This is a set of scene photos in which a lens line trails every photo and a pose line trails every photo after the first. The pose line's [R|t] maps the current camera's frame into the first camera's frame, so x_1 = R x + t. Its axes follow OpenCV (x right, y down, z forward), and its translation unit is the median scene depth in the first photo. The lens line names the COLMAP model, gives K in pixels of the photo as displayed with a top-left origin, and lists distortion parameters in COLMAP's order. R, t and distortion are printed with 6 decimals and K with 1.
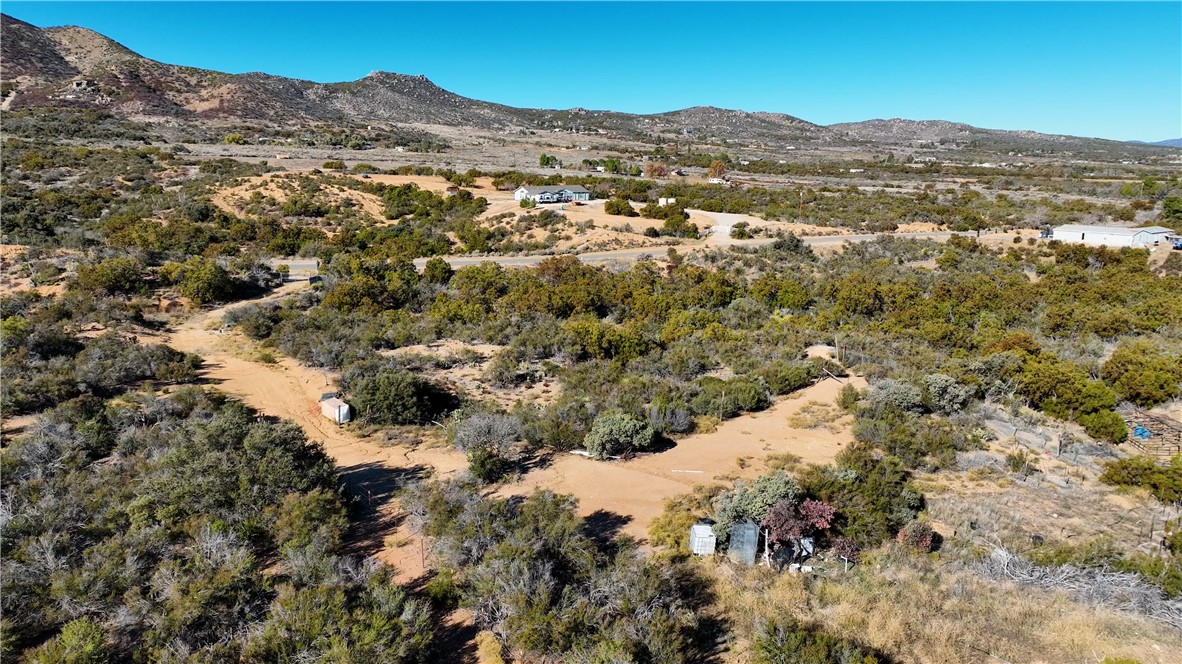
lens RADIAL K [[829.5, 0, 591.0], [0, 829.5, 332.0], [0, 0, 1]] dist [0.004342, 0.005986]
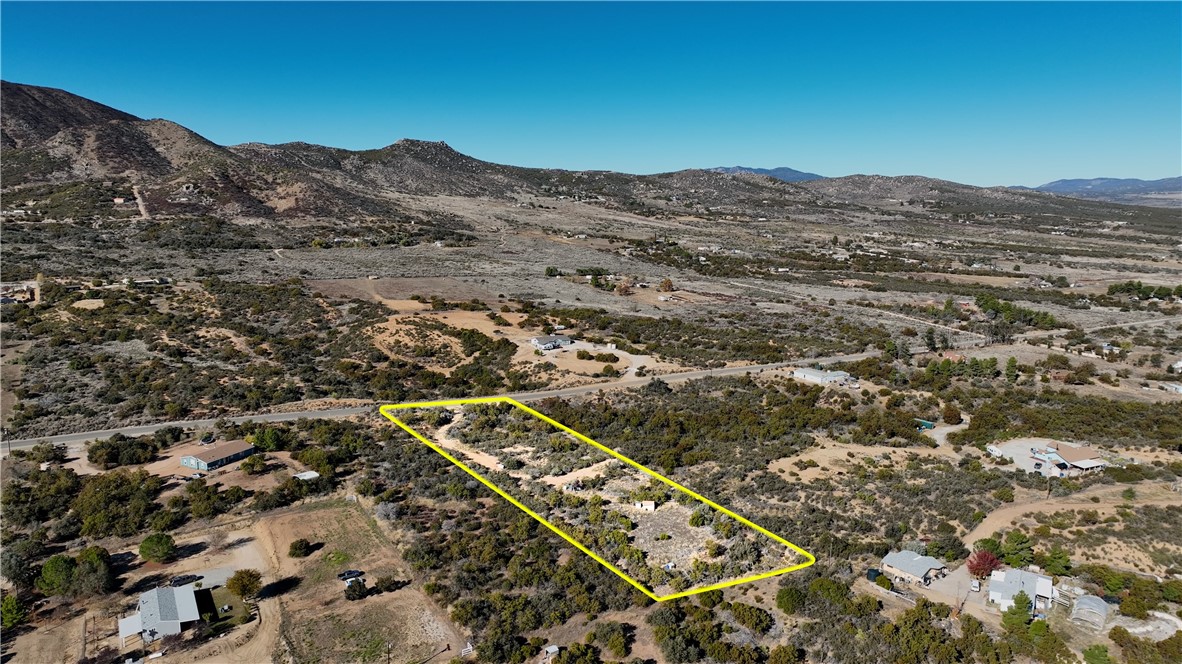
lens RADIAL K [[829.5, 0, 591.0], [0, 829.5, 332.0], [0, 0, 1]] dist [0.004342, 0.005986]
pose [[0.999936, 0.008976, -0.006814, 0.017212], [-0.009207, 0.999354, -0.034747, -0.036504], [0.006498, 0.034808, 0.999373, -0.268426]]
